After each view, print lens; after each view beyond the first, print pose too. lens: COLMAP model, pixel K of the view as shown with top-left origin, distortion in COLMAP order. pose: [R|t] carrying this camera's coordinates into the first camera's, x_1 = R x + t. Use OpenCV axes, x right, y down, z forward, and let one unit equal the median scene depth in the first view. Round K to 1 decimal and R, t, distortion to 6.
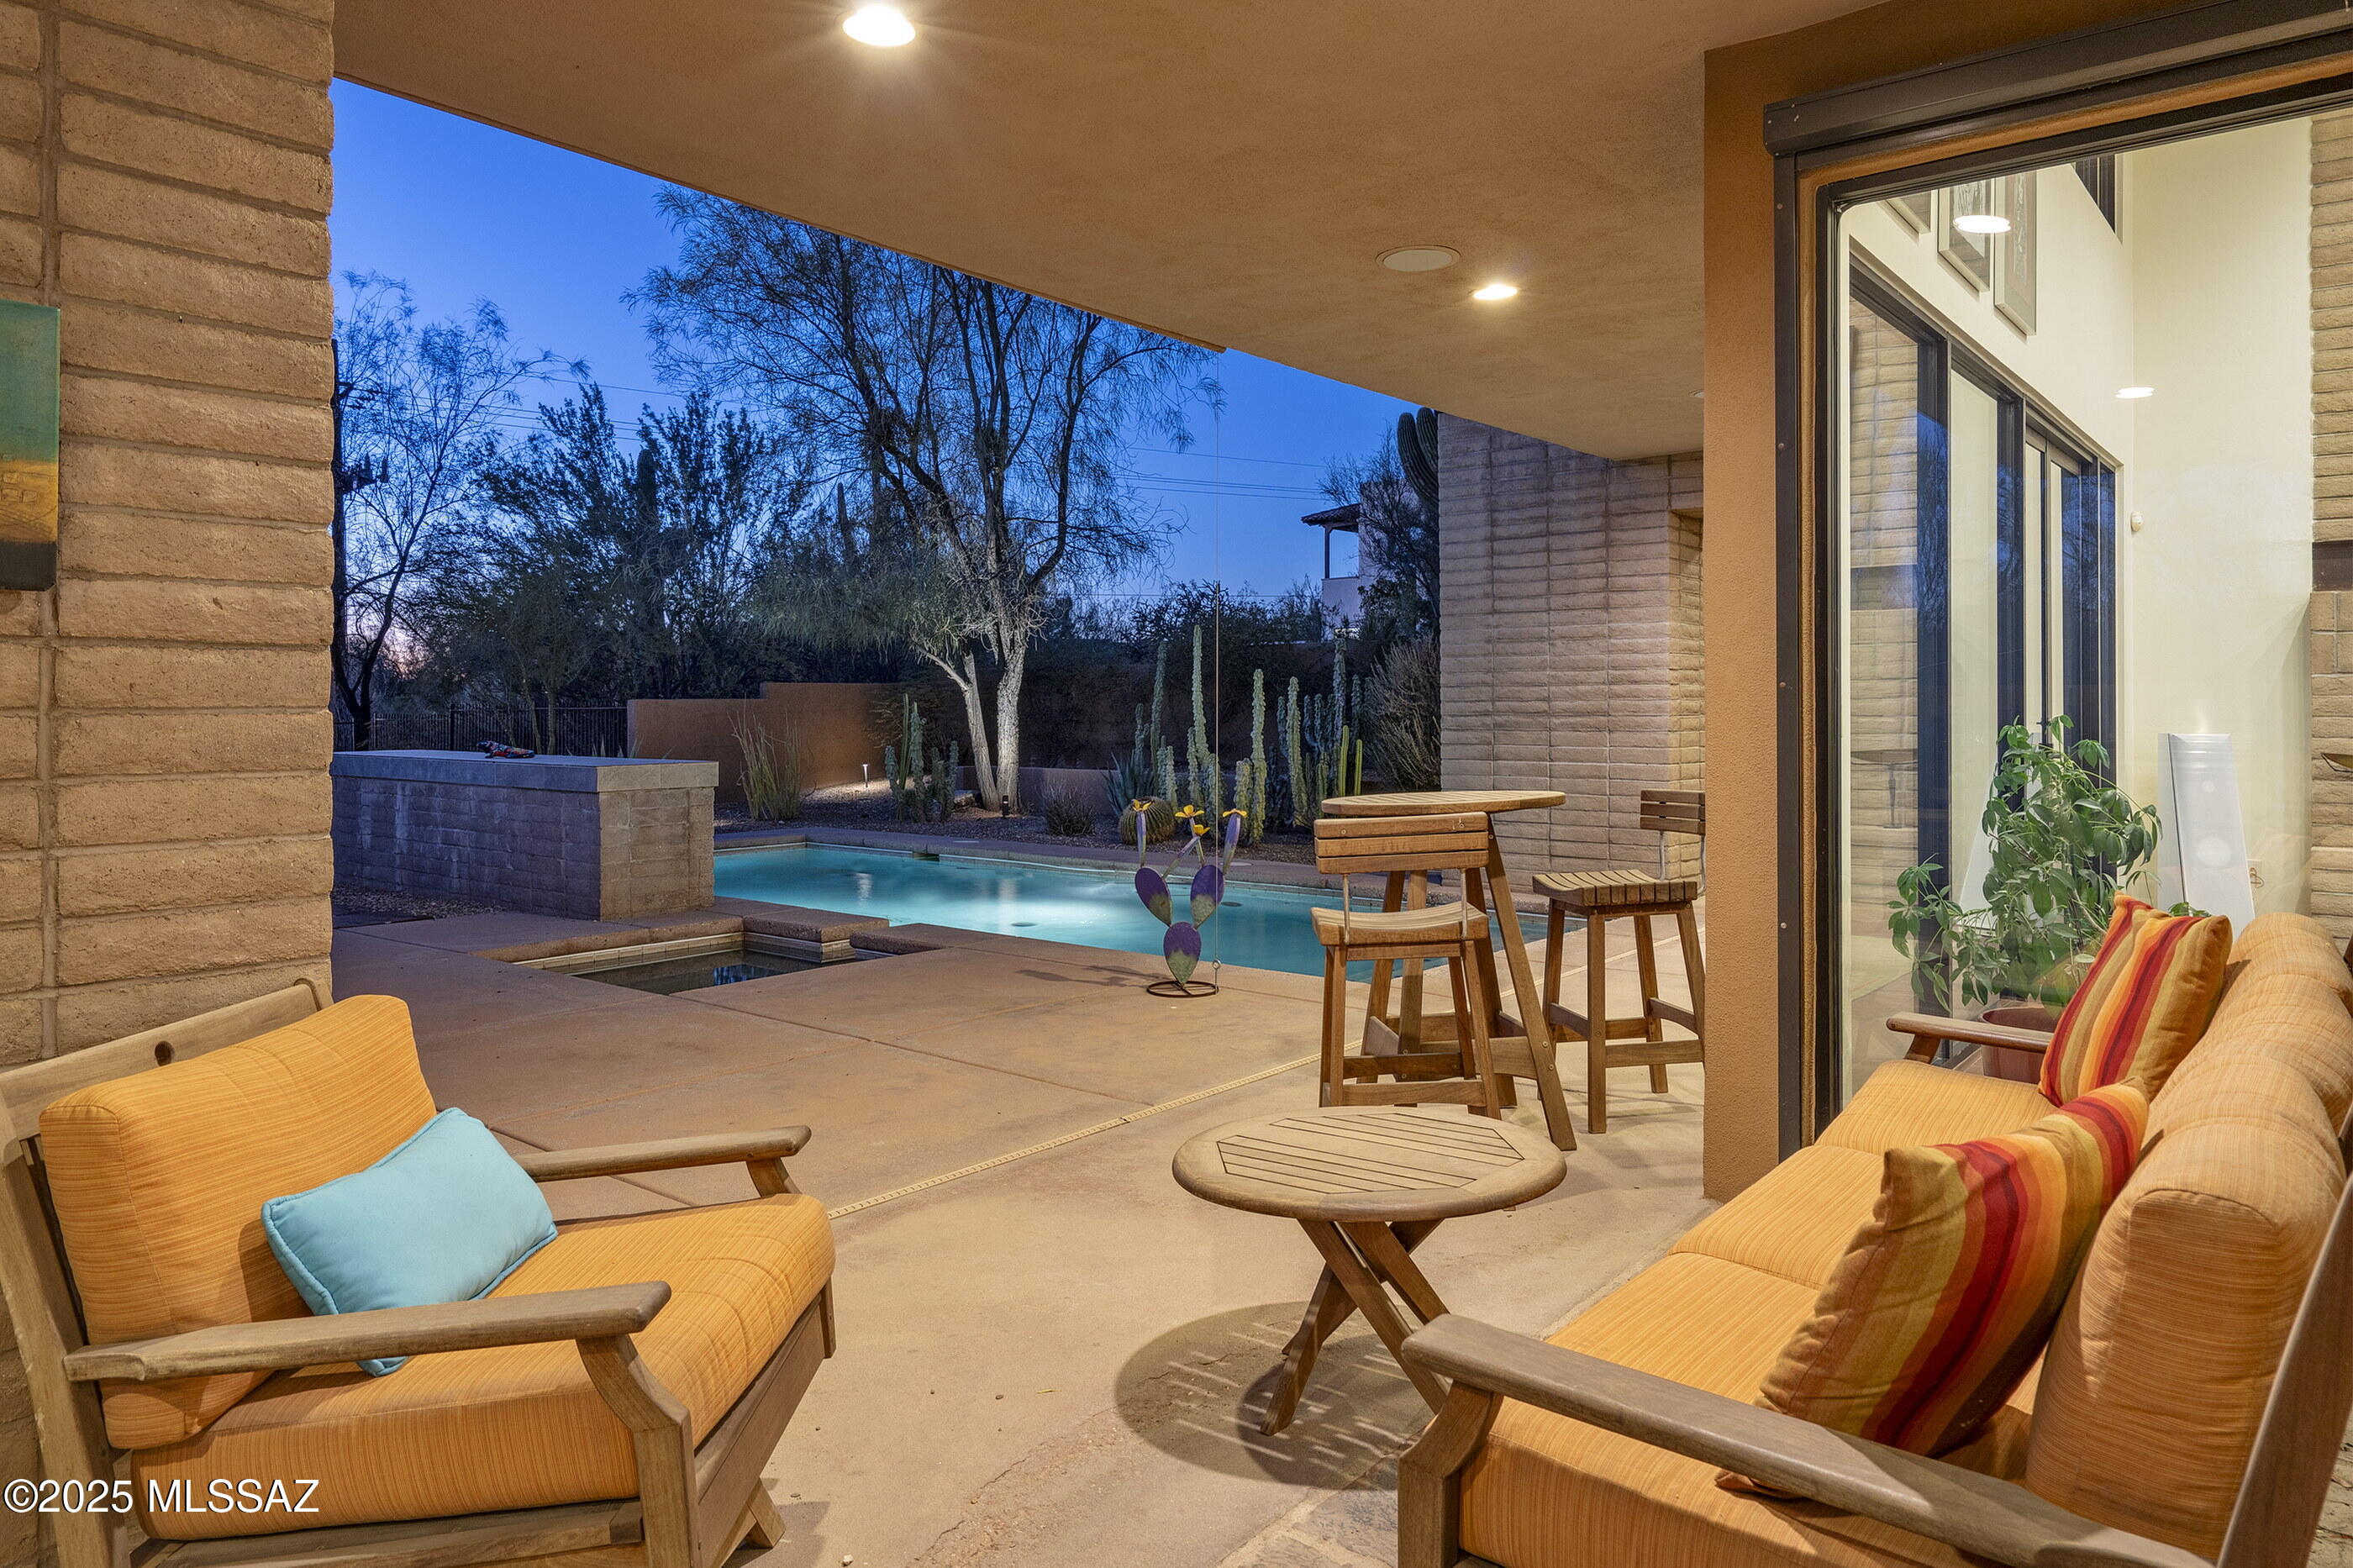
lens RADIAL K [[1586.6, 0, 1177.8], [0, 1586.6, 765.2], [0, 0, 1]] dist [0.002516, 0.001304]
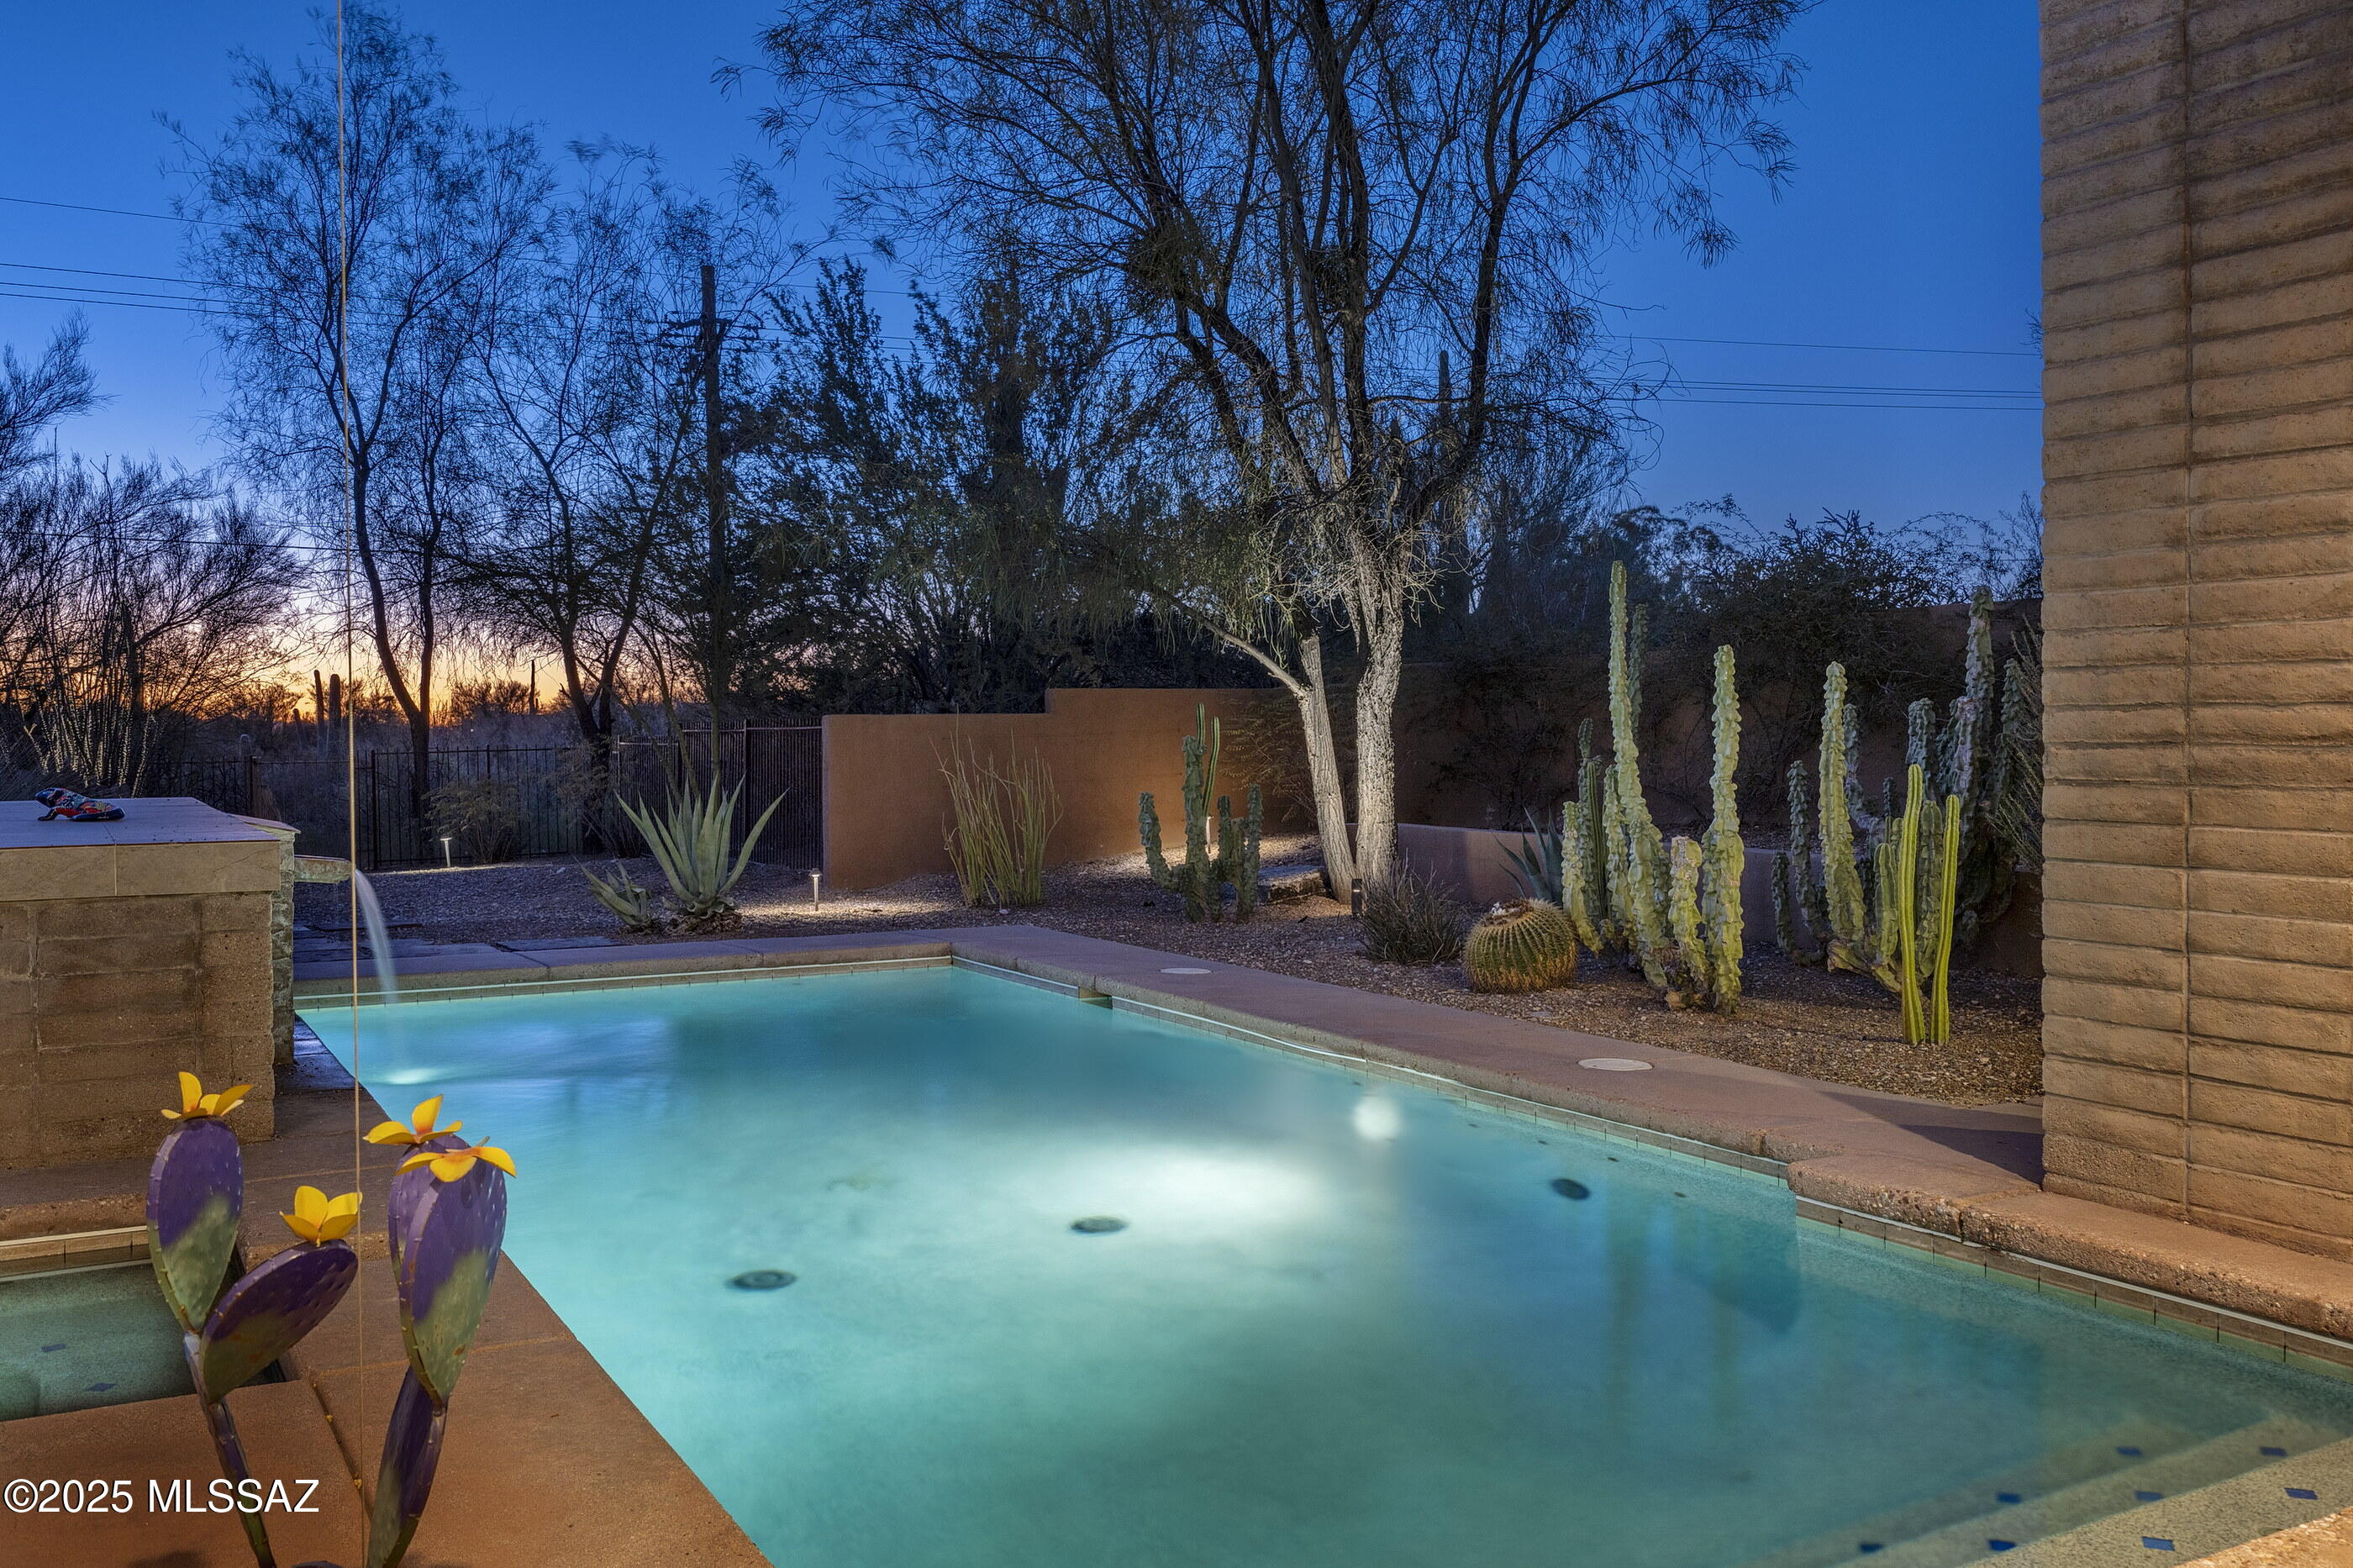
lens RADIAL K [[1901.4, 0, 1174.5], [0, 1901.4, 792.3], [0, 0, 1]] dist [-0.000241, 0.004534]
pose [[0.913572, 0.012443, -0.406488, 0.161554], [-0.013287, 0.999911, 0.000747, -0.017543], [0.406461, 0.004718, 0.913656, 0.499485]]
